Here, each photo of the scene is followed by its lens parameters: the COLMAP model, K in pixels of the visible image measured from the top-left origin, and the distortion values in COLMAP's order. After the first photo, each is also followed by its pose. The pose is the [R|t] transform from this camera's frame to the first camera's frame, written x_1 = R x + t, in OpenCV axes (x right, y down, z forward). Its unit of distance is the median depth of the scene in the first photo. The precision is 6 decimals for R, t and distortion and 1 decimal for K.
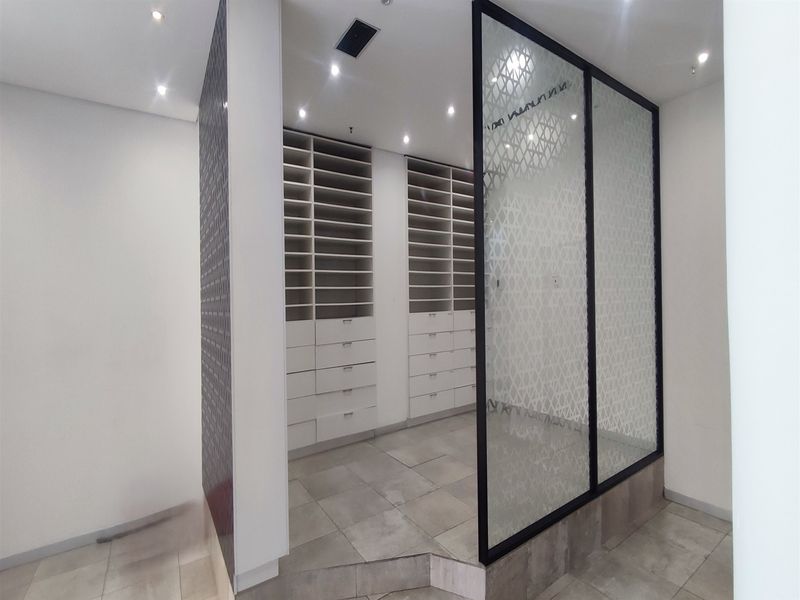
lens RADIAL K [[362.1, 0, 399.9], [0, 362.1, 295.7], [0, 0, 1]] dist [-0.002679, -0.000583]
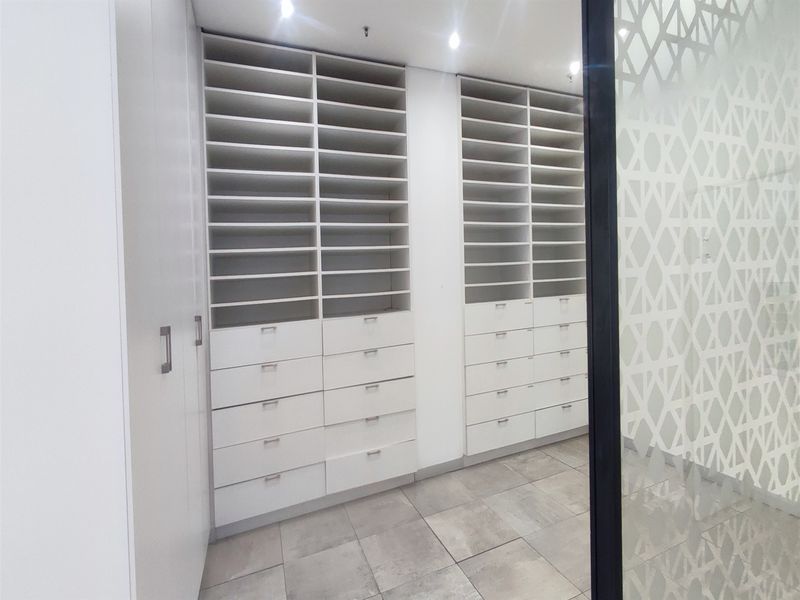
lens RADIAL K [[362.1, 0, 399.1], [0, 362.1, 304.6], [0, 0, 1]] dist [-0.002679, -0.000583]
pose [[0.976667, -0.017669, -0.214033, 0.051475], [0.034009, 0.996759, 0.072904, -0.005915], [0.212051, -0.078482, 0.974102, 0.303525]]
